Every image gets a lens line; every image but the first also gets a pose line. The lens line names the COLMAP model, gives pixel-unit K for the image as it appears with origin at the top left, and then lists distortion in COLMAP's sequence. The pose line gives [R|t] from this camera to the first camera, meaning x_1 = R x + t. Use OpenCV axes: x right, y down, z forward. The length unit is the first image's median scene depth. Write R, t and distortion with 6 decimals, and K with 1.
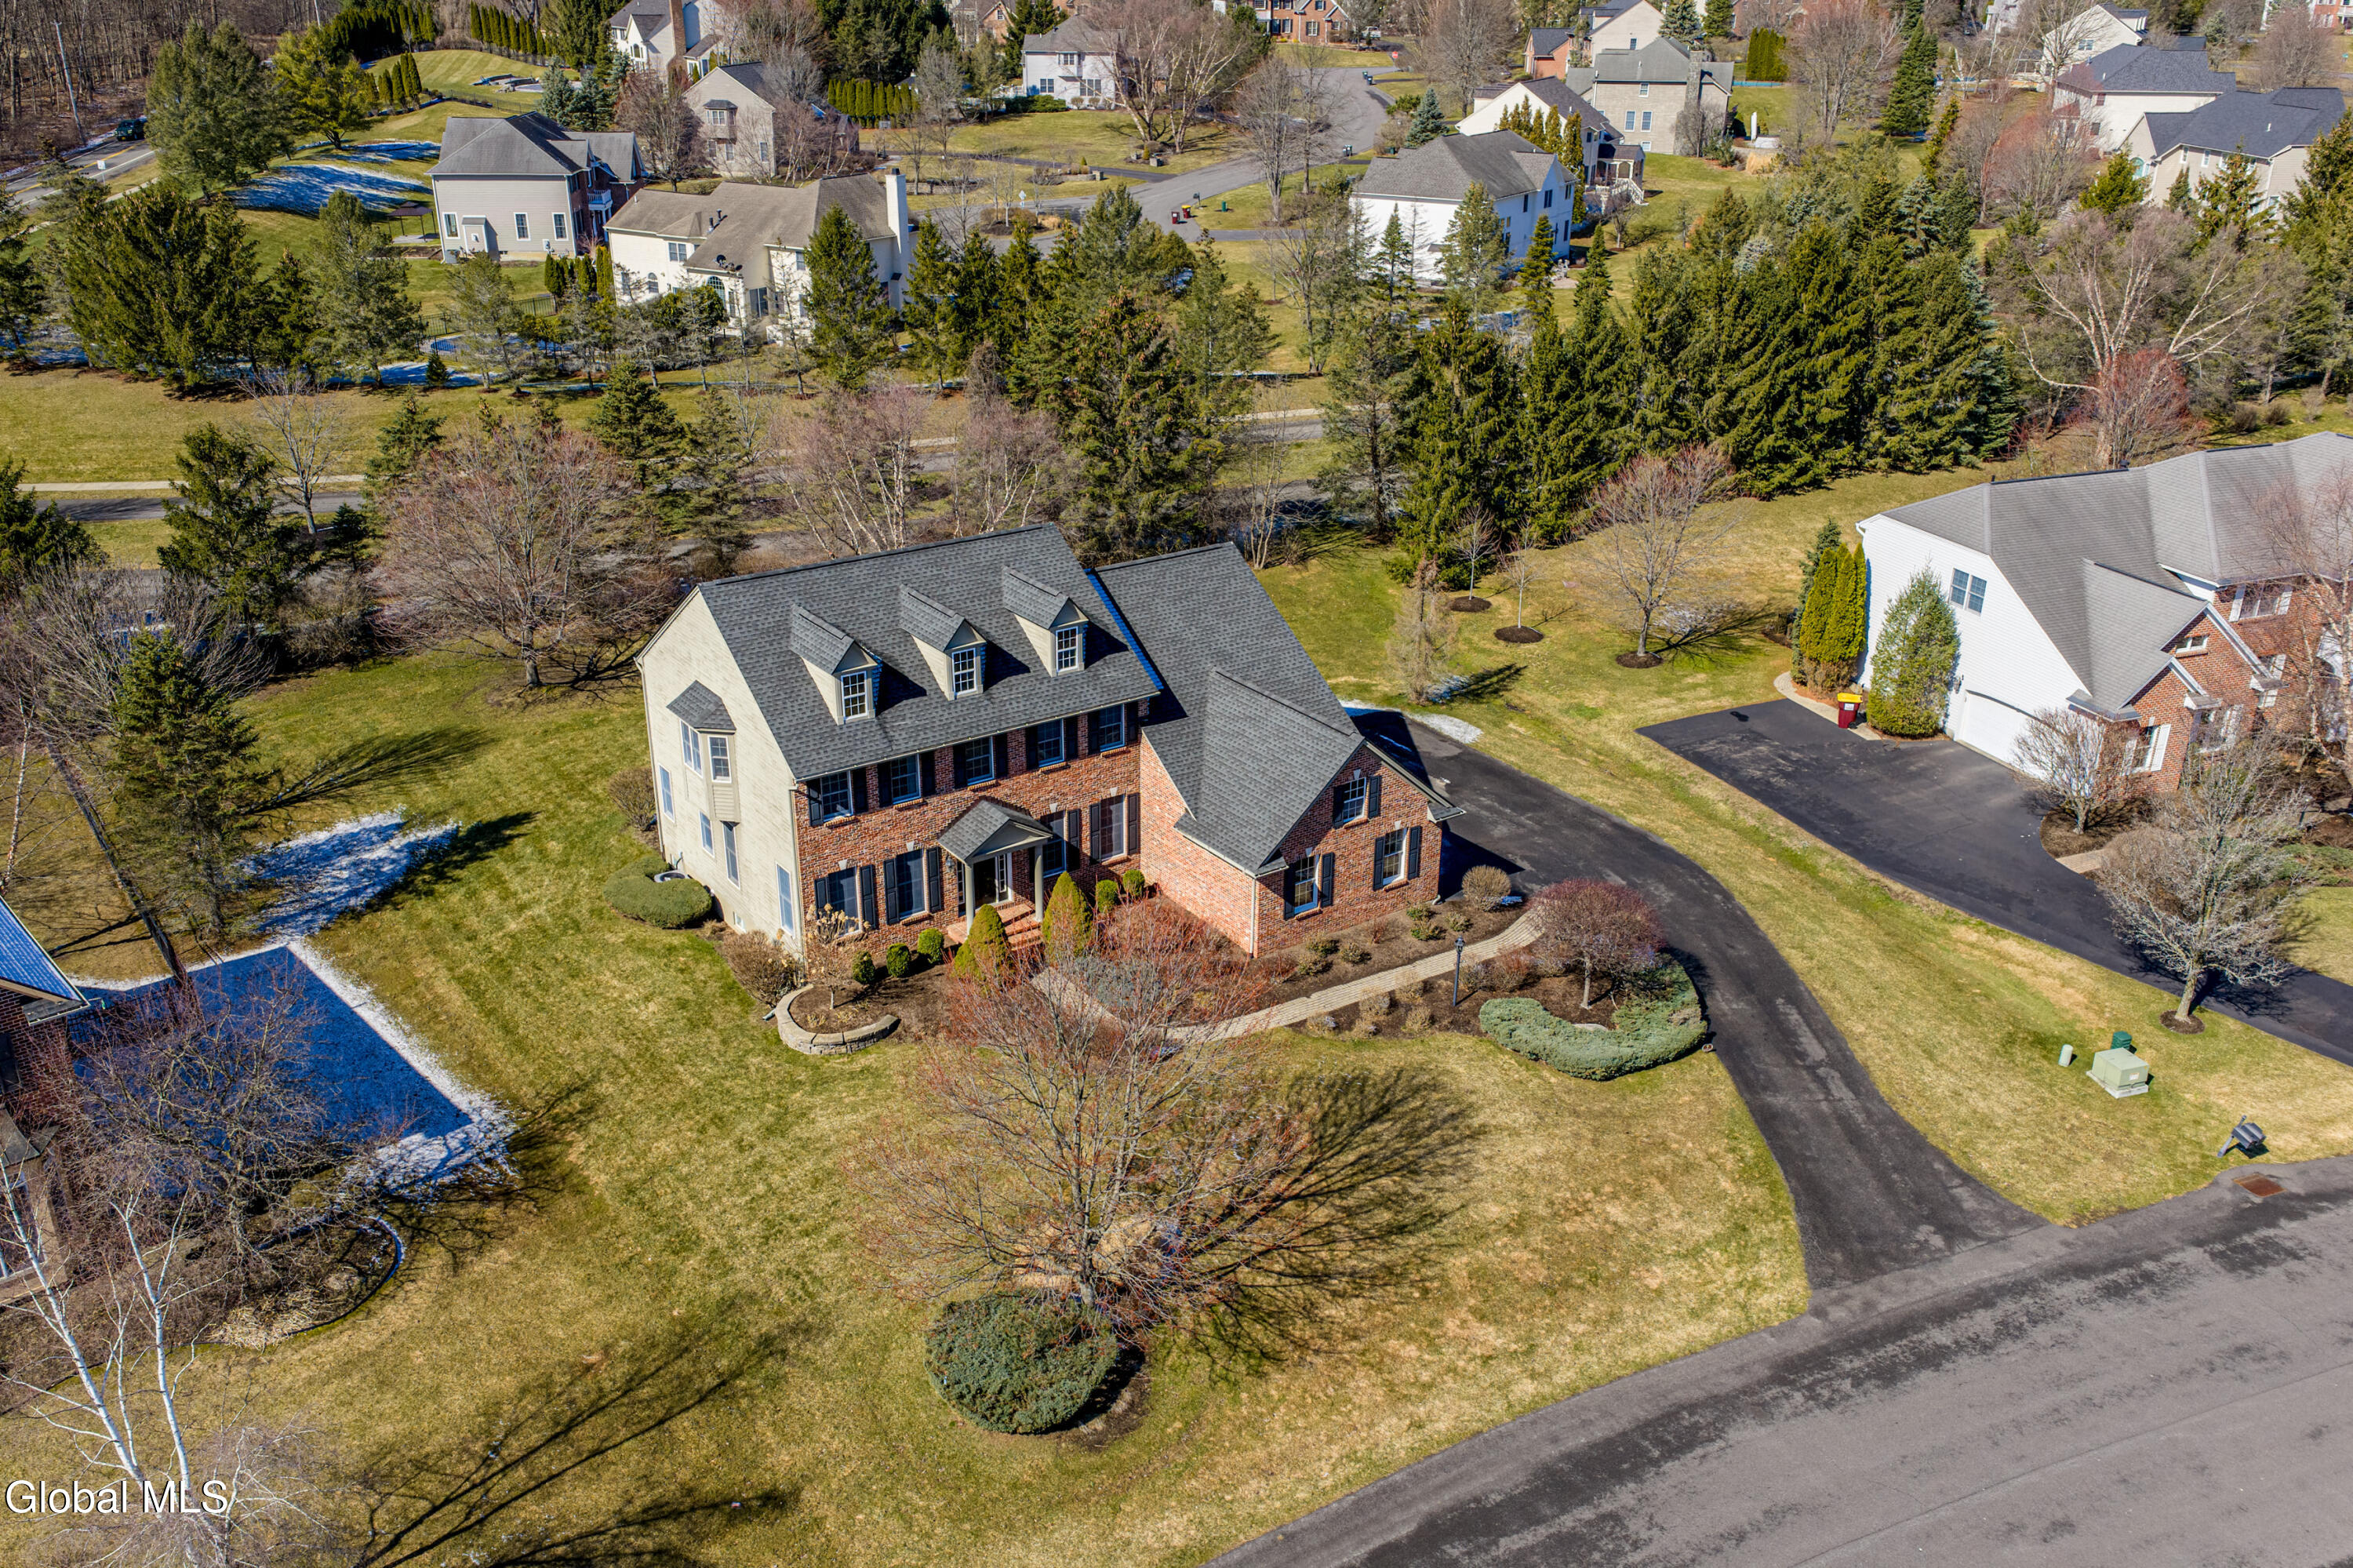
lens RADIAL K [[1943.6, 0, 1183.0], [0, 1943.6, 785.0], [0, 0, 1]] dist [0.030744, -0.000088]
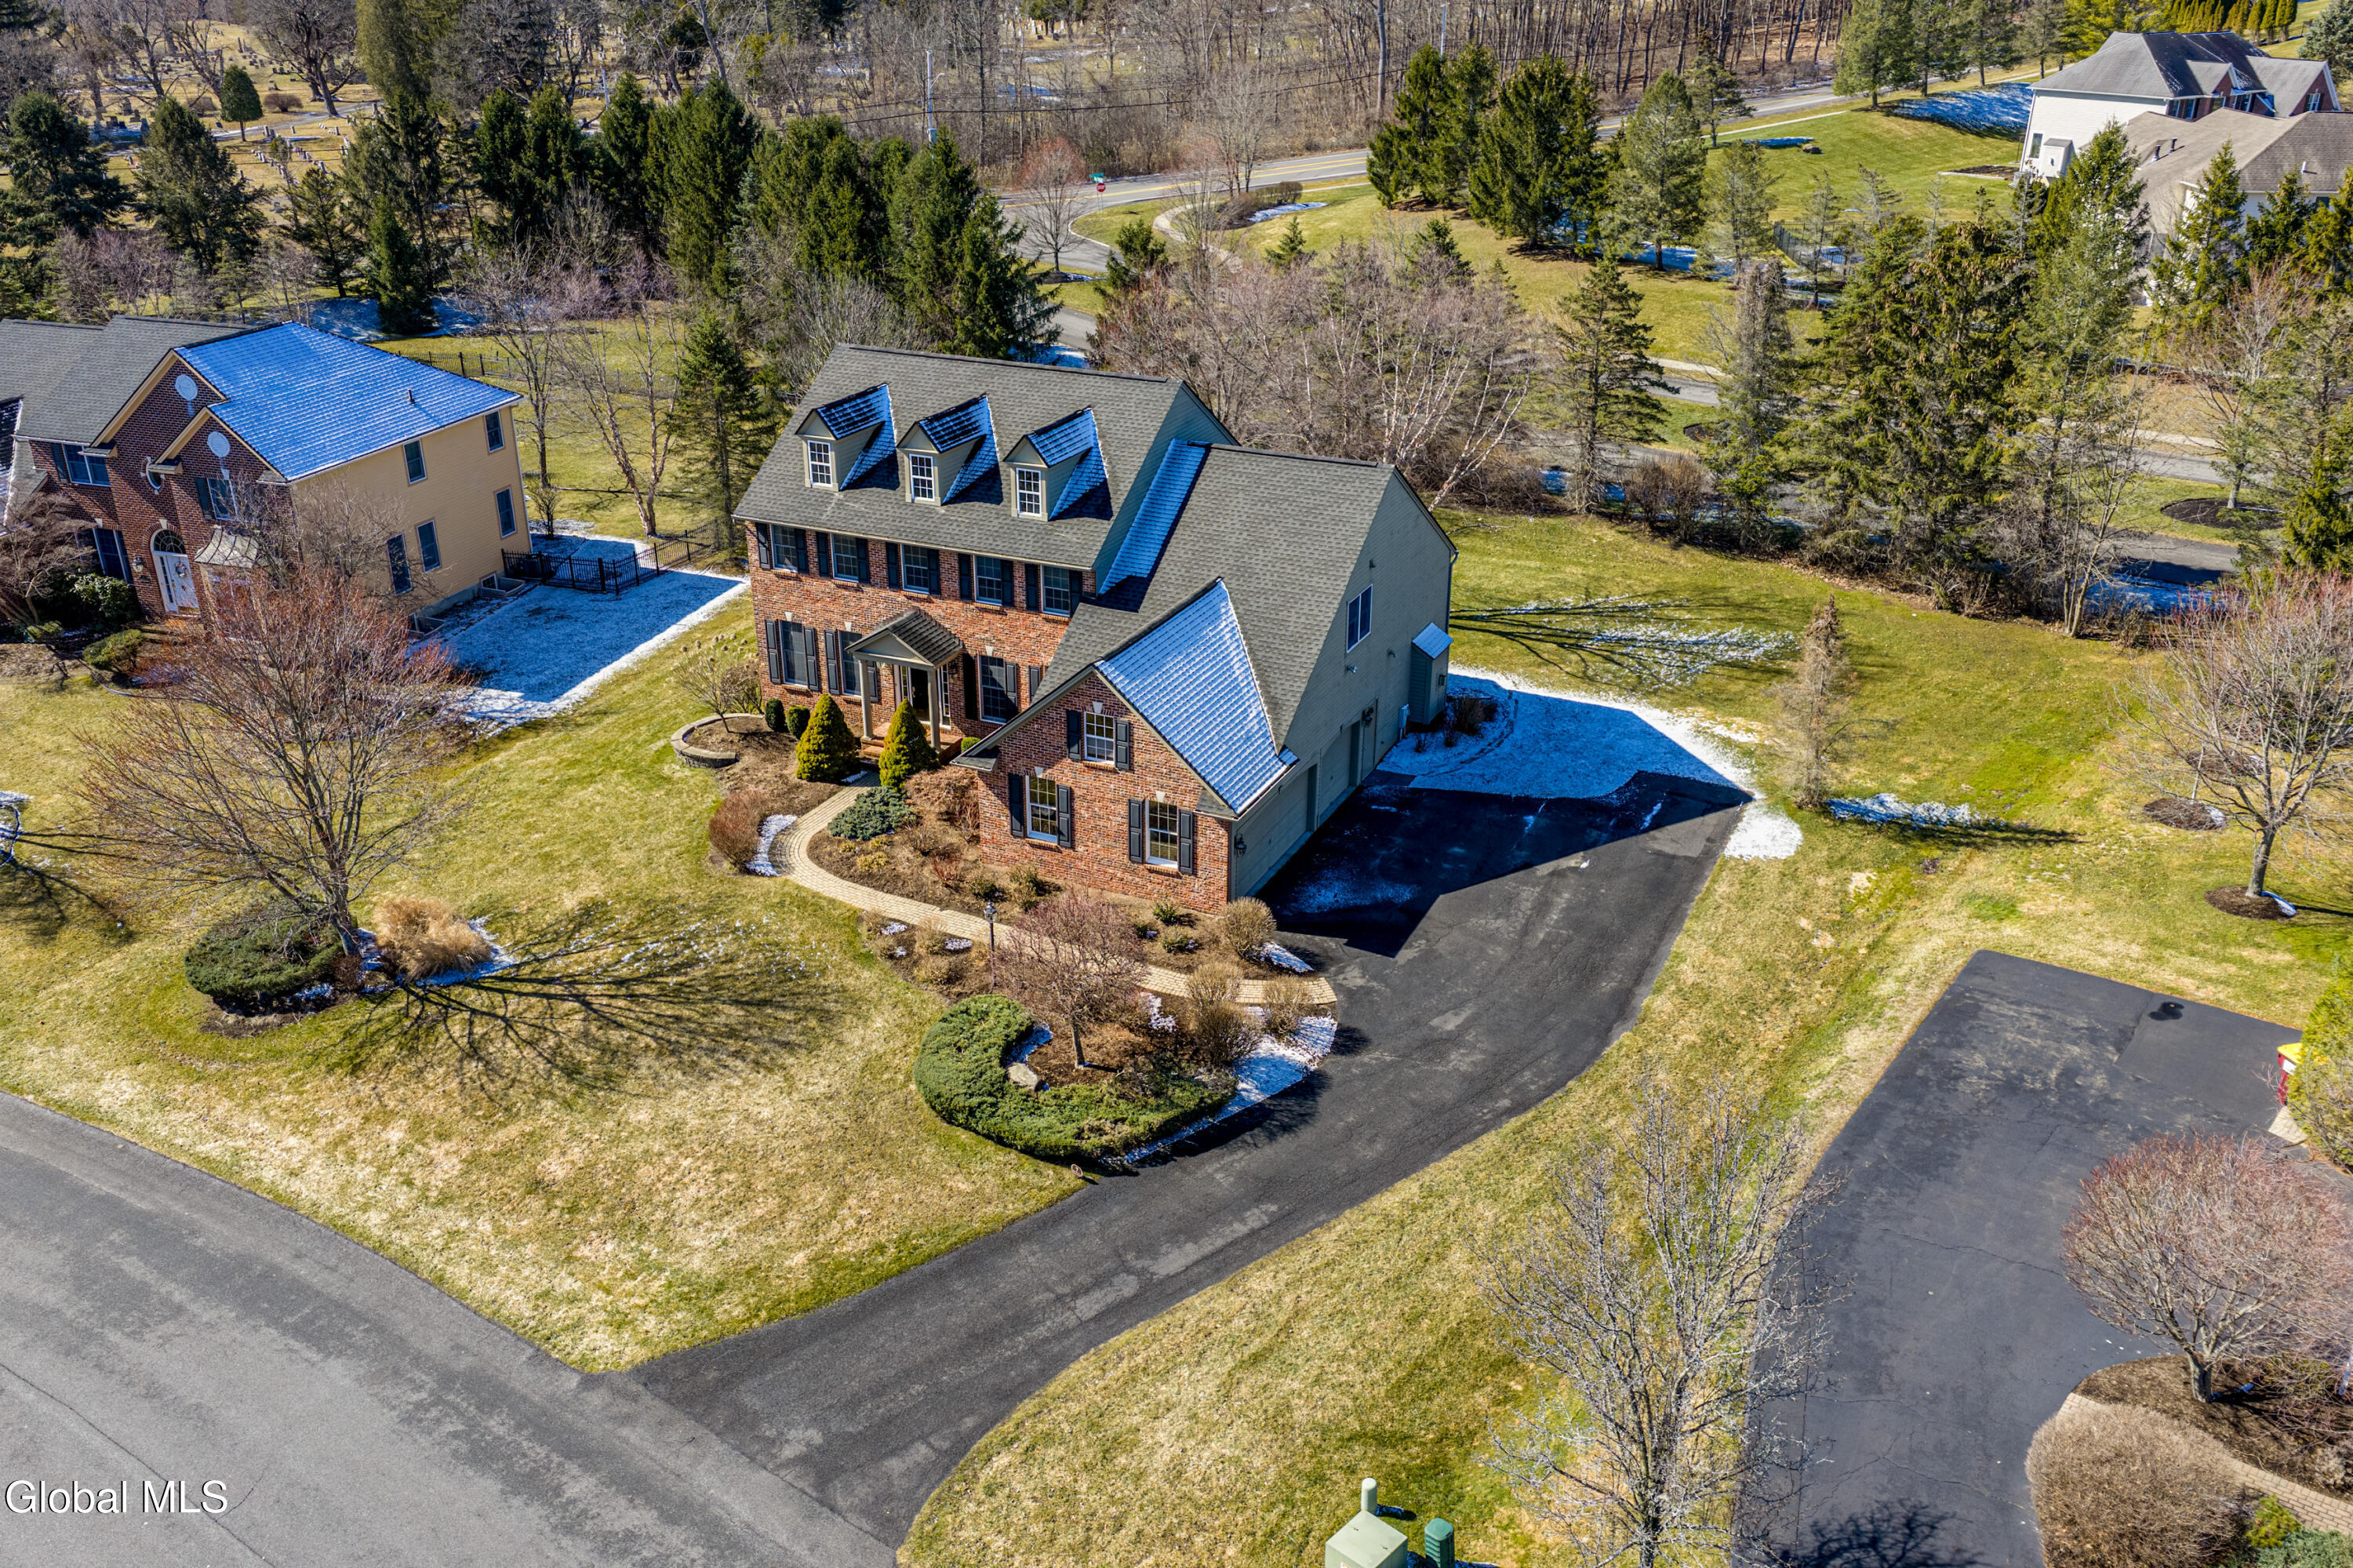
lens RADIAL K [[1943.6, 0, 1182.9], [0, 1943.6, 794.0], [0, 0, 1]] dist [0.030744, -0.000088]
pose [[0.494315, 0.355606, -0.793219, 0.783951], [-0.341454, 0.918585, 0.199023, -0.150163], [0.799413, 0.172467, 0.575494, 0.550651]]
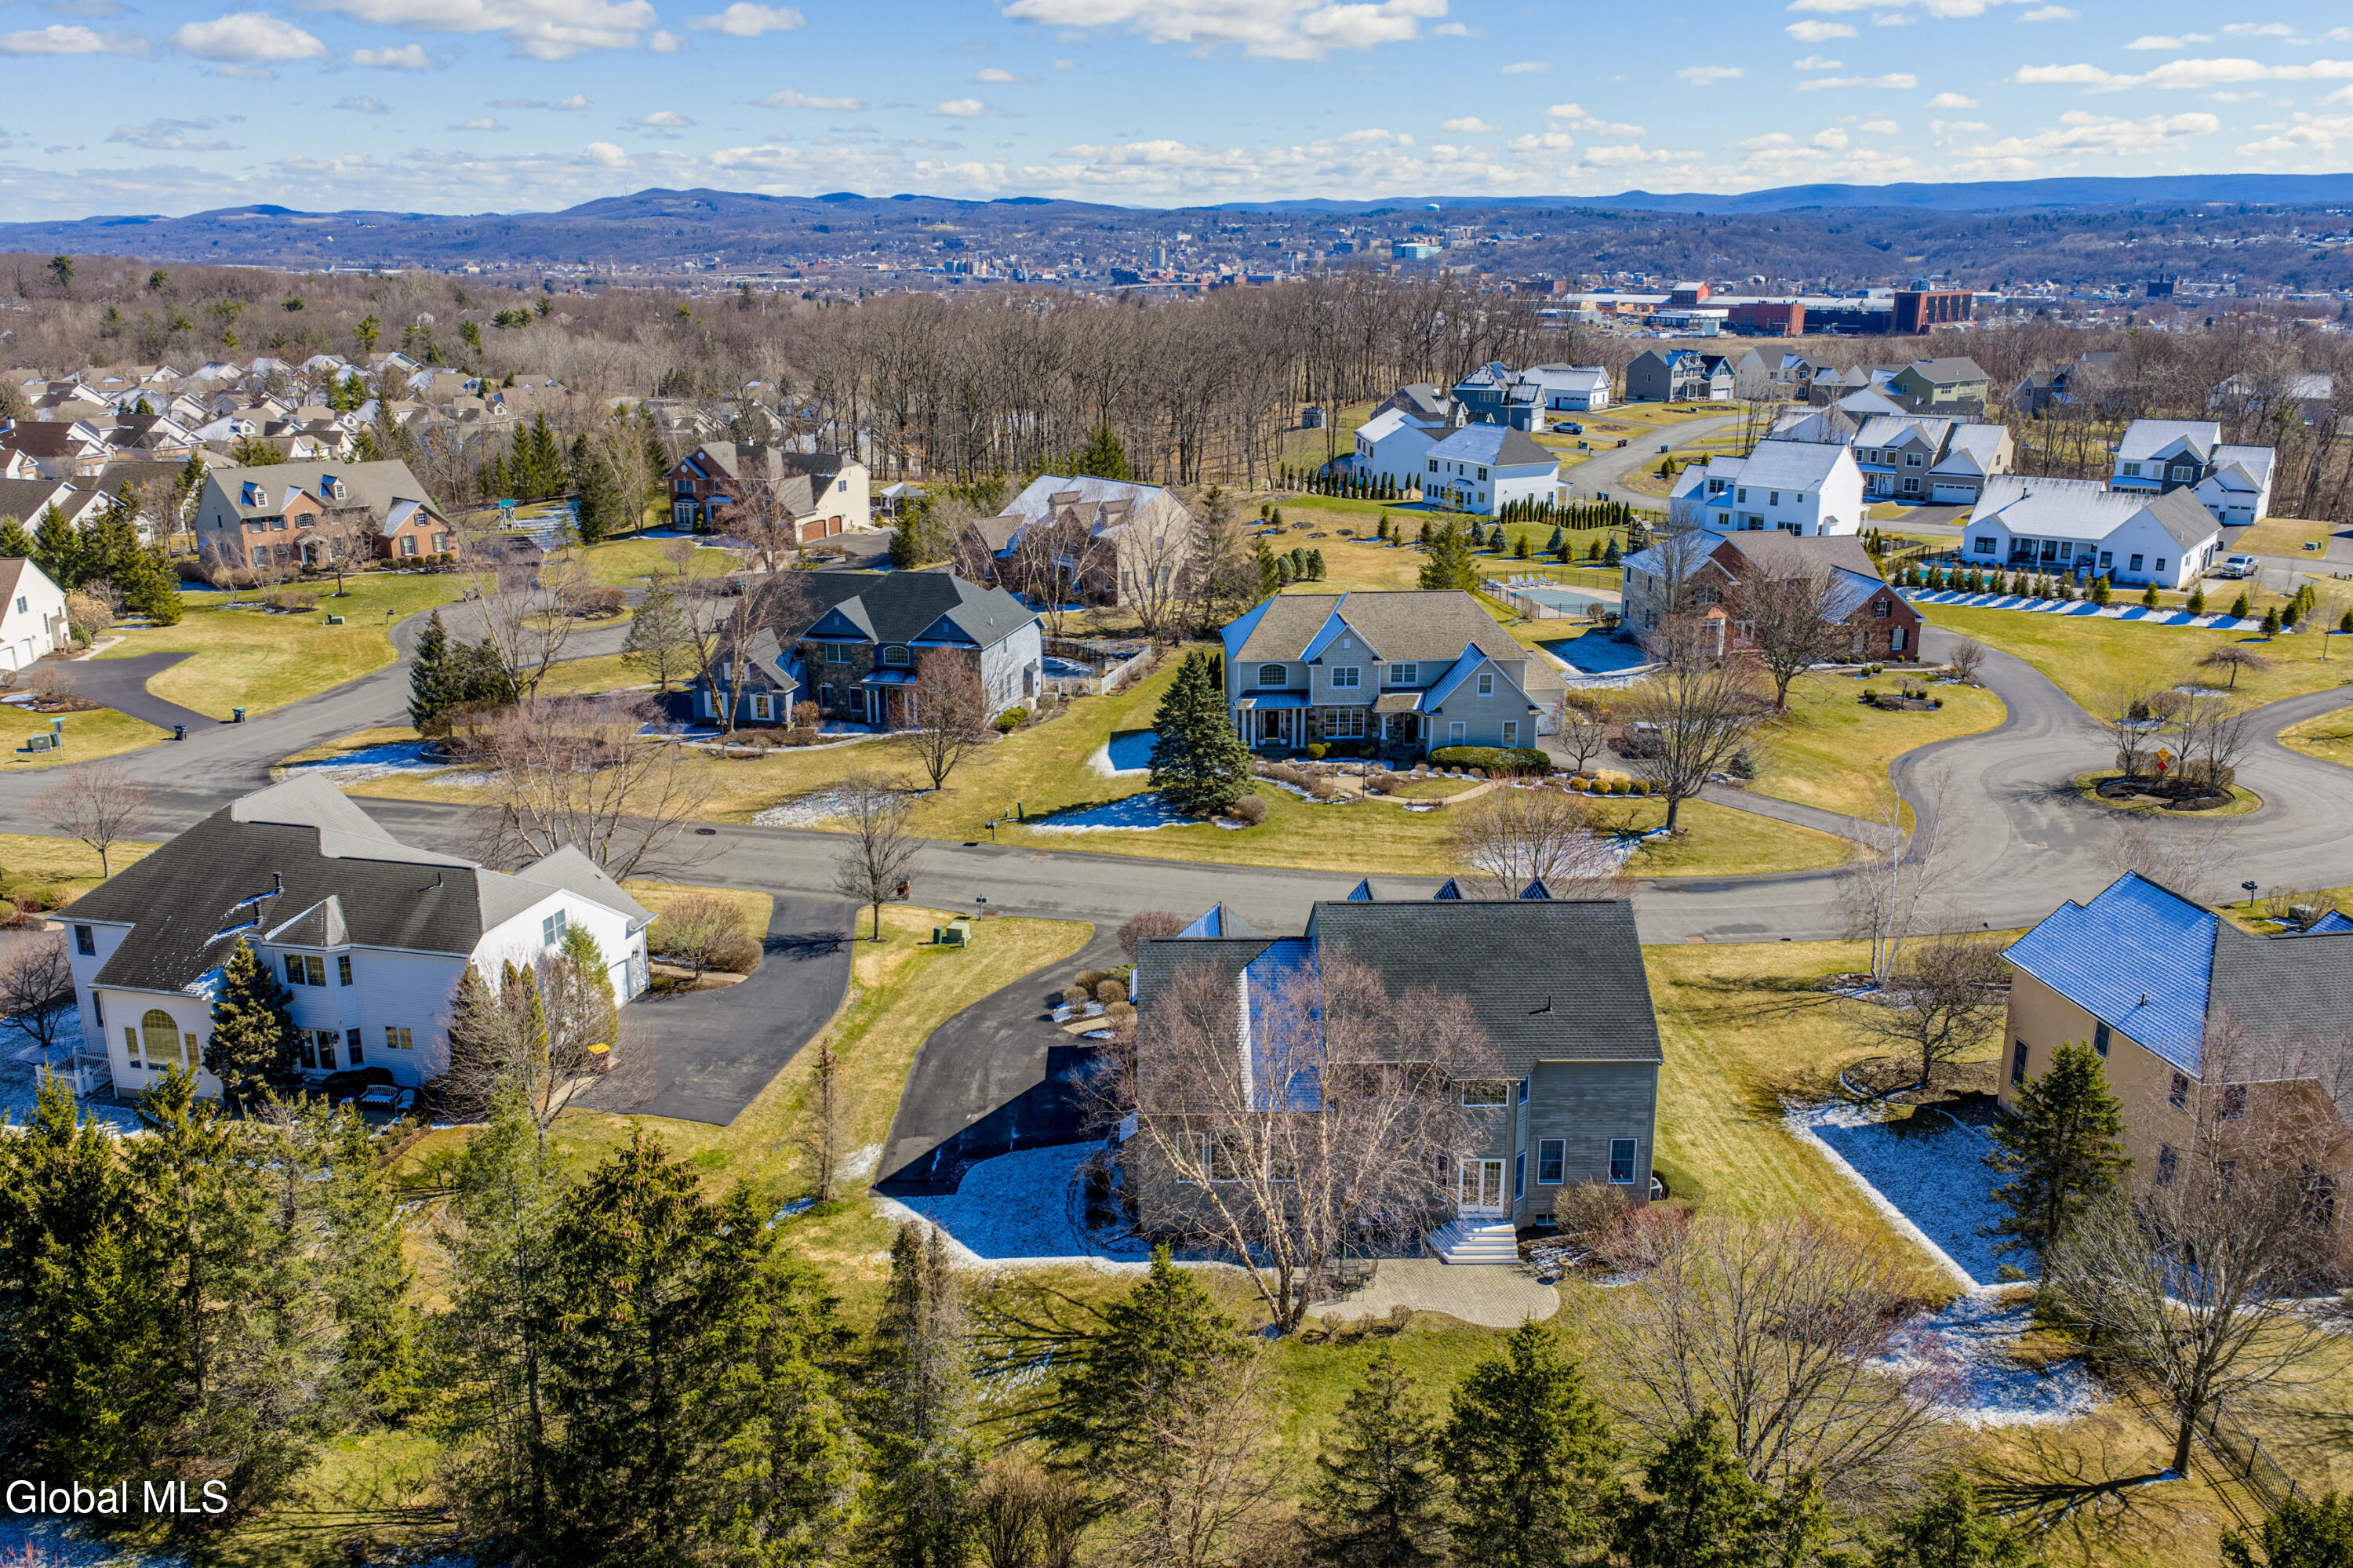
lens RADIAL K [[1943.6, 0, 1176.9], [0, 1943.6, 785.6], [0, 0, 1]] dist [0.030744, -0.000088]
pose [[-0.827546, -0.155562, 0.539415, -0.677820], [0.216295, 0.798316, 0.562057, -0.951237], [-0.518058, 0.581801, -0.626996, 1.893299]]
